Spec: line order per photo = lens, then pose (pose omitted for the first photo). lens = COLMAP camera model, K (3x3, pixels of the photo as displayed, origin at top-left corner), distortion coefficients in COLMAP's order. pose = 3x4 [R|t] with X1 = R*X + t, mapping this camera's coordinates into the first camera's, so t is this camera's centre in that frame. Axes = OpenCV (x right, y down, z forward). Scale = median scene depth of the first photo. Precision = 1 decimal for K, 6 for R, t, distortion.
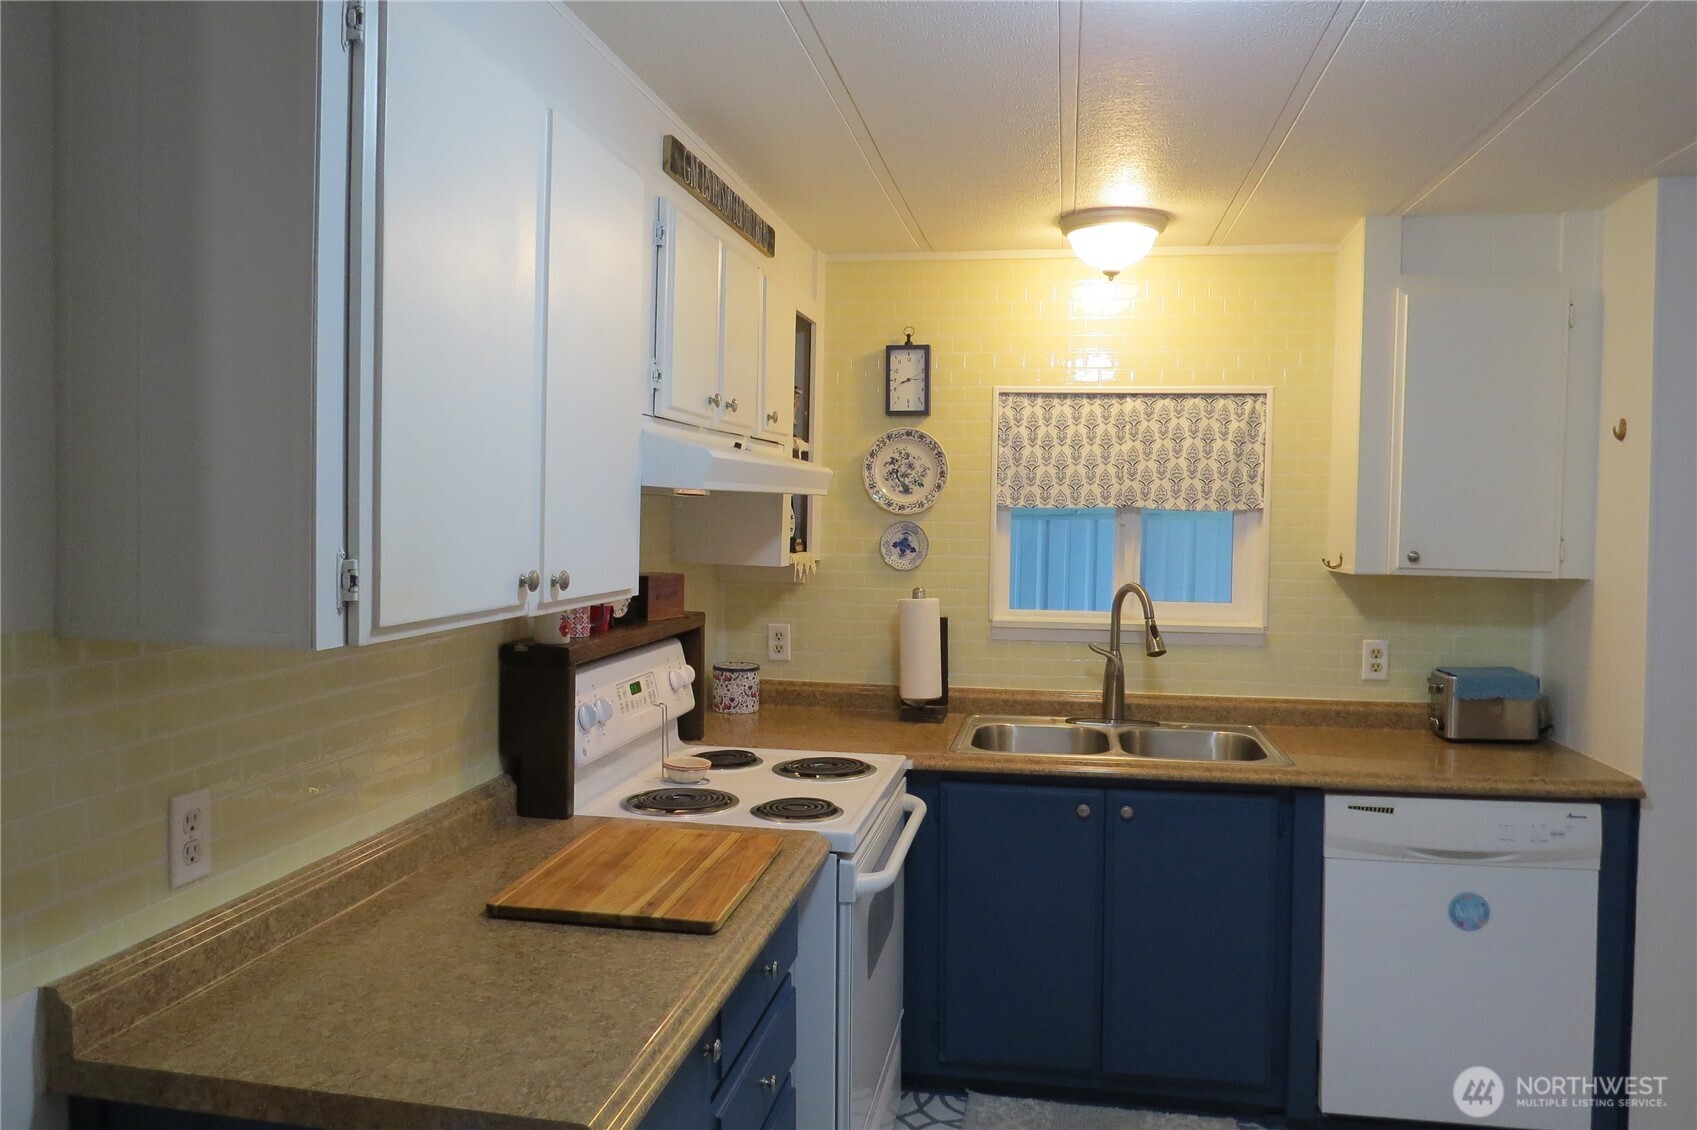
lens RADIAL K [[1211.5, 0, 848.5], [0, 1211.5, 565.0], [0, 0, 1]] dist [-0.028343, 0.013385]
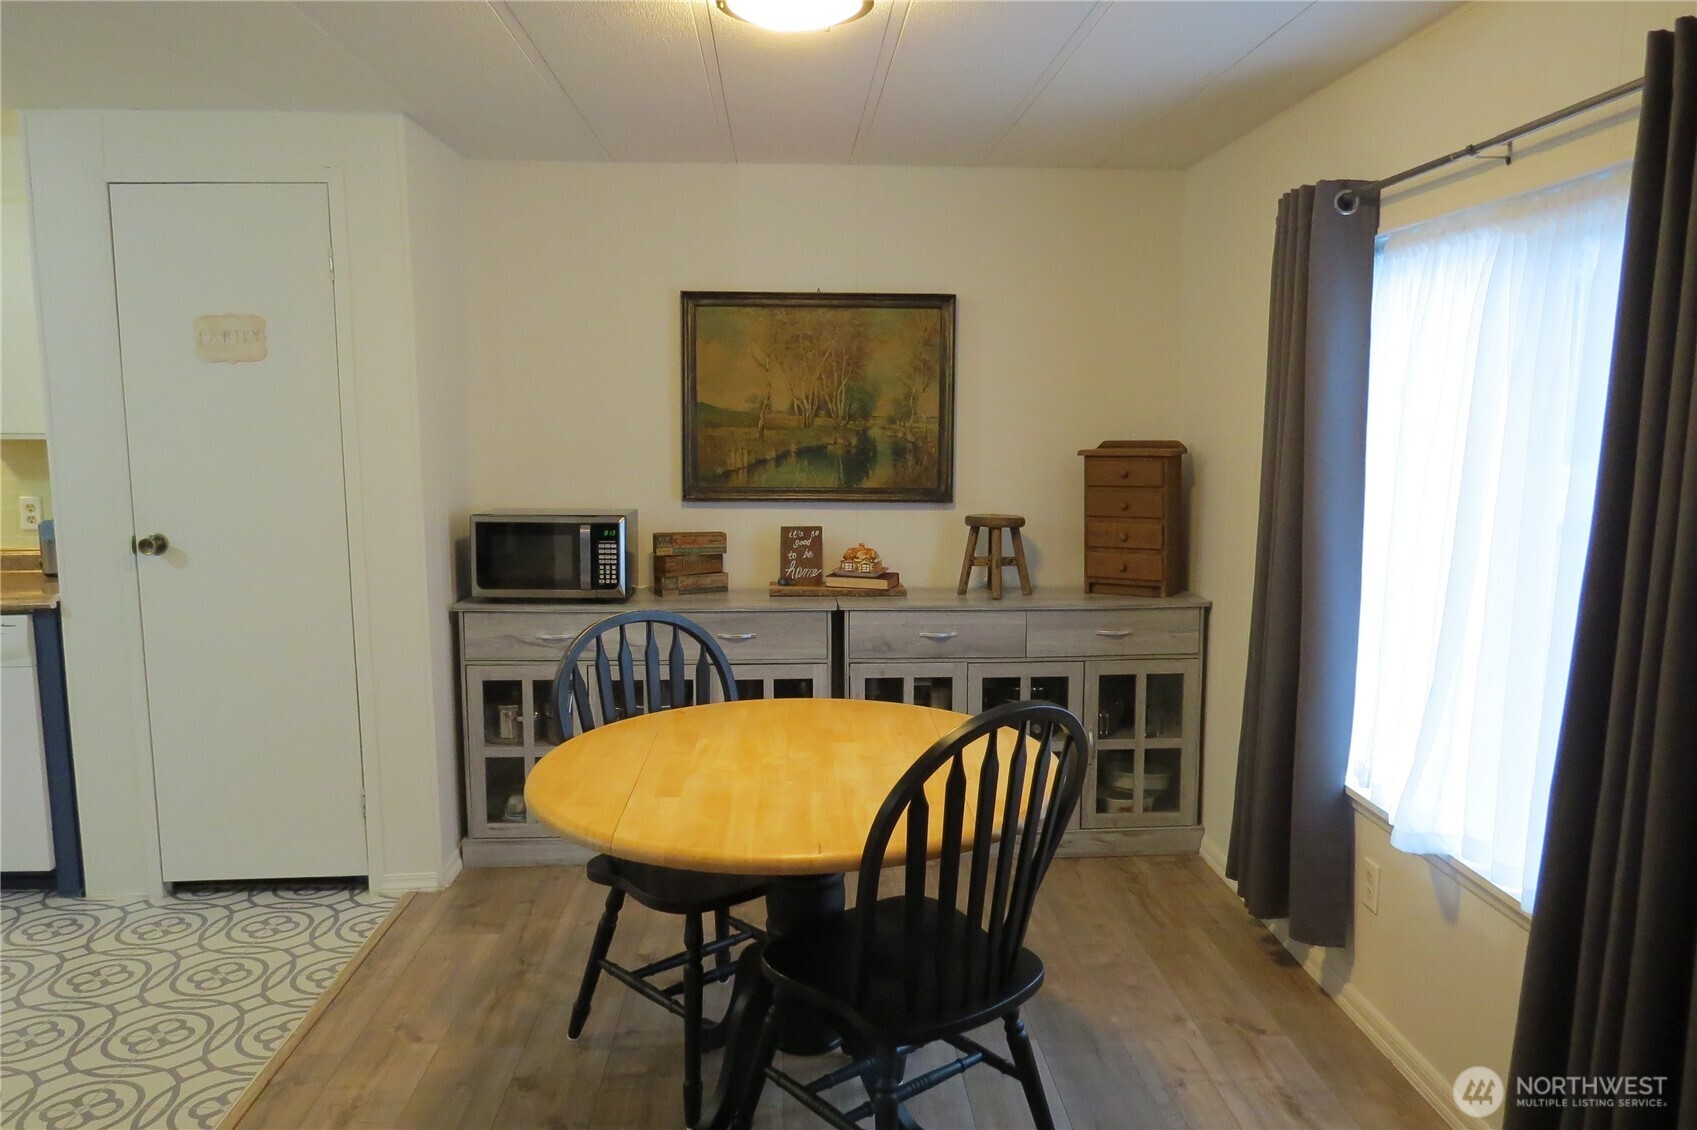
lens RADIAL K [[1211.5, 0, 848.5], [0, 1211.5, 565.0], [0, 0, 1]] dist [-0.028343, 0.013385]
pose [[0.974448, -0.038335, 0.221317, 0.948668], [0.020269, 0.996316, 0.083332, 0.046662], [-0.223696, -0.076716, 0.971635, -0.337008]]
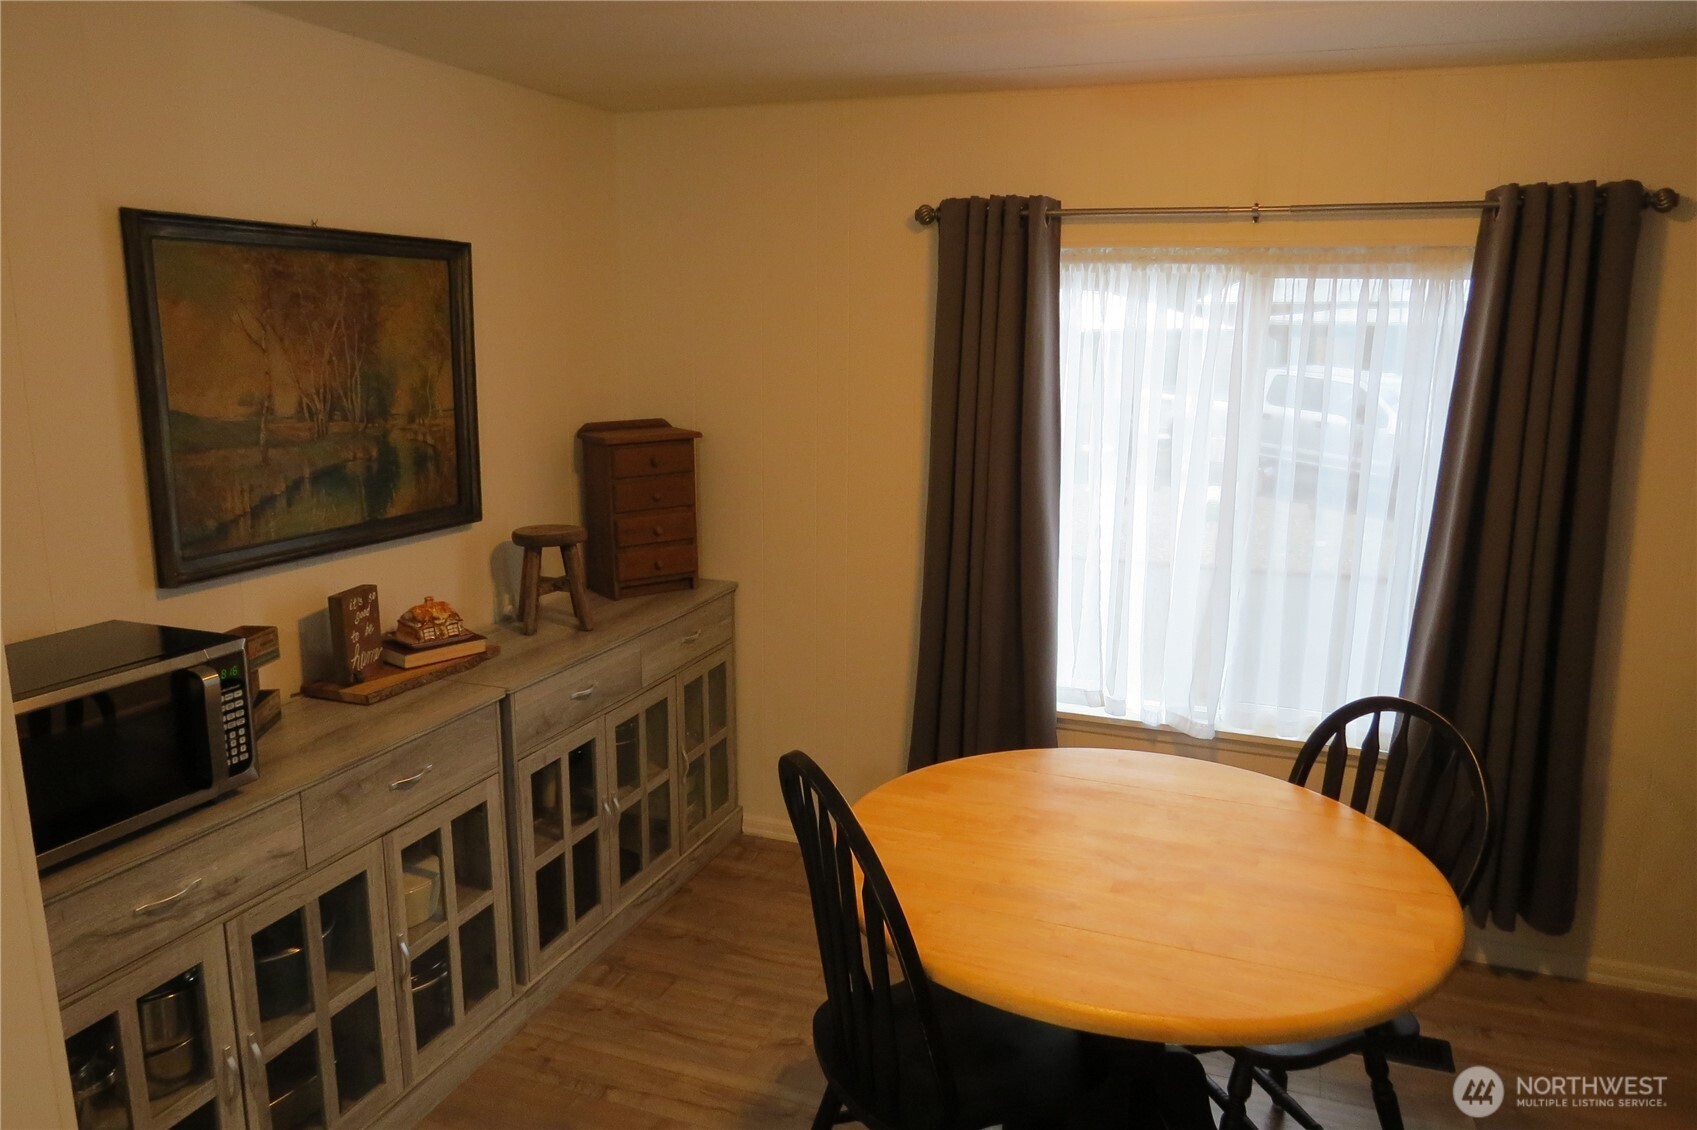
lens RADIAL K [[1211.5, 0, 848.5], [0, 1211.5, 565.0], [0, 0, 1]] dist [-0.028343, 0.013385]
pose [[0.191655, -0.205629, 0.959680, 0.488184], [0.036266, 0.978622, 0.202445, -0.054389], [-0.980792, -0.003996, 0.195015, 0.364717]]
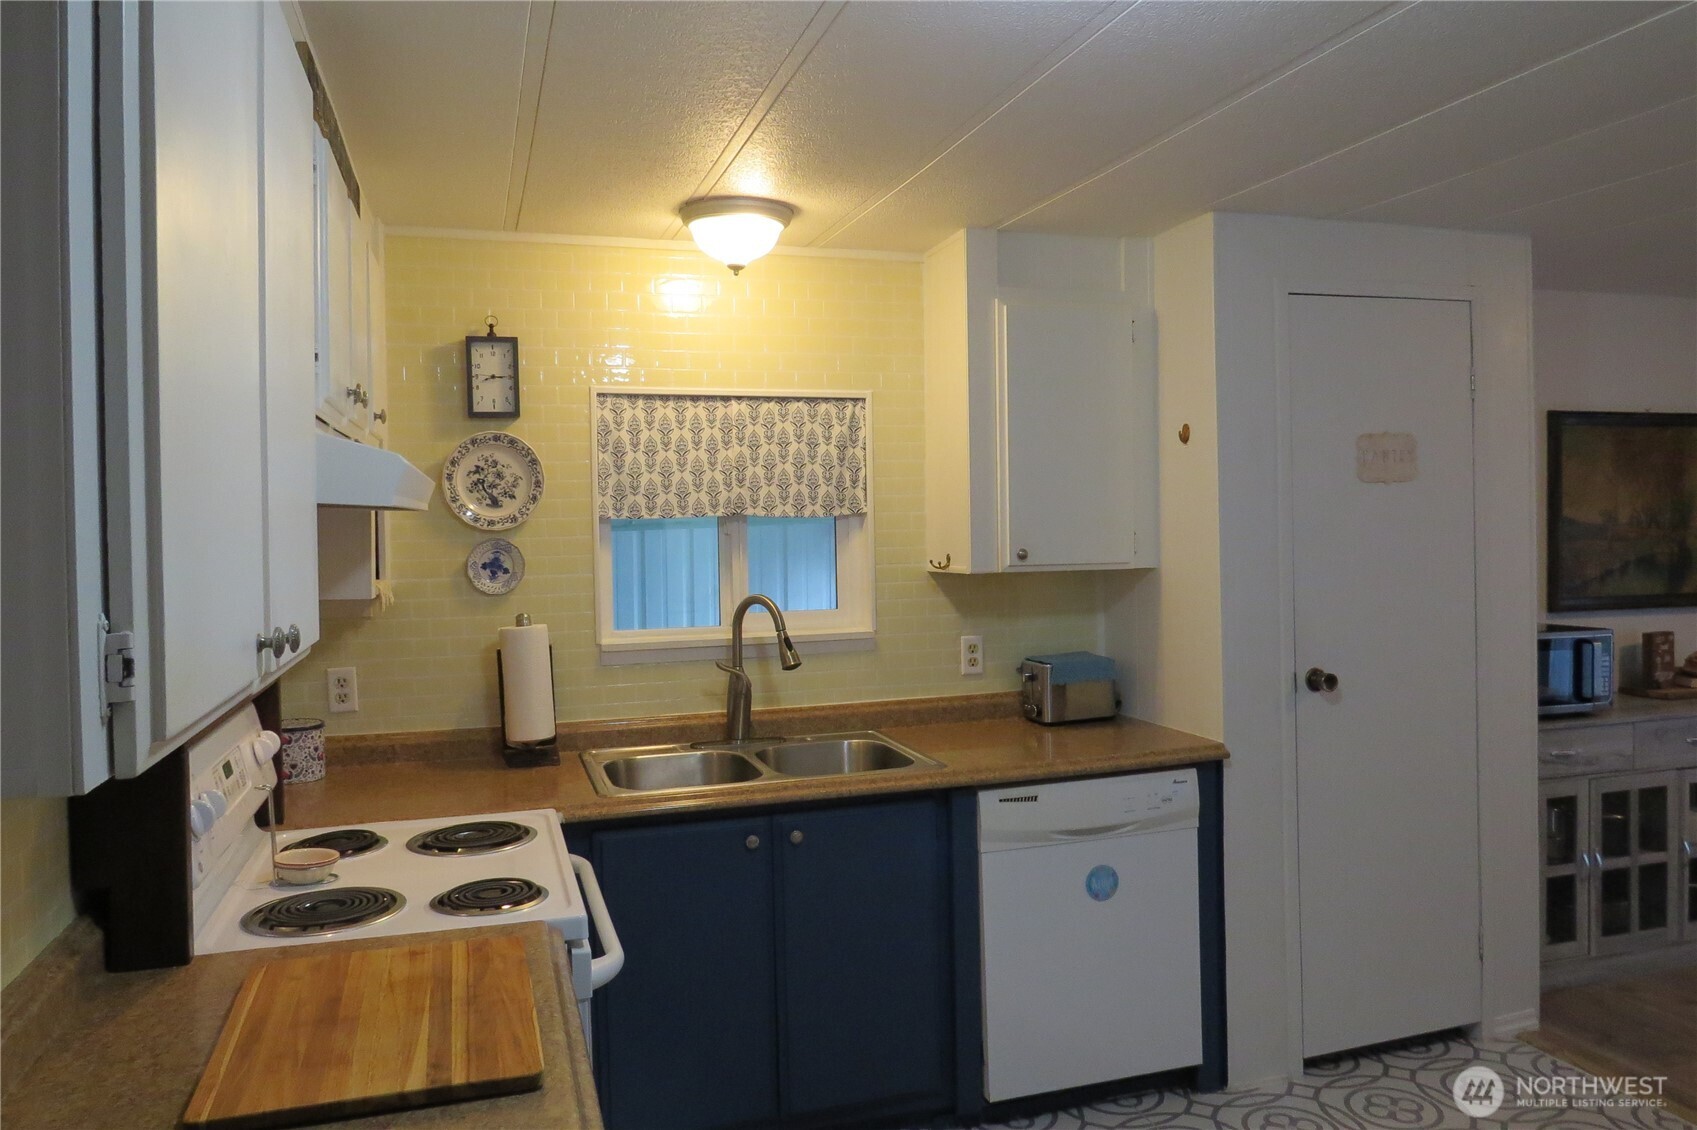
lens RADIAL K [[1211.5, 0, 848.5], [0, 1211.5, 565.0], [0, 0, 1]] dist [-0.028343, 0.013385]
pose [[0.886875, -0.045801, 0.459733, -0.134399], [0.049667, 0.998759, 0.003687, -0.007990], [-0.459331, 0.019564, 0.888050, 0.114565]]
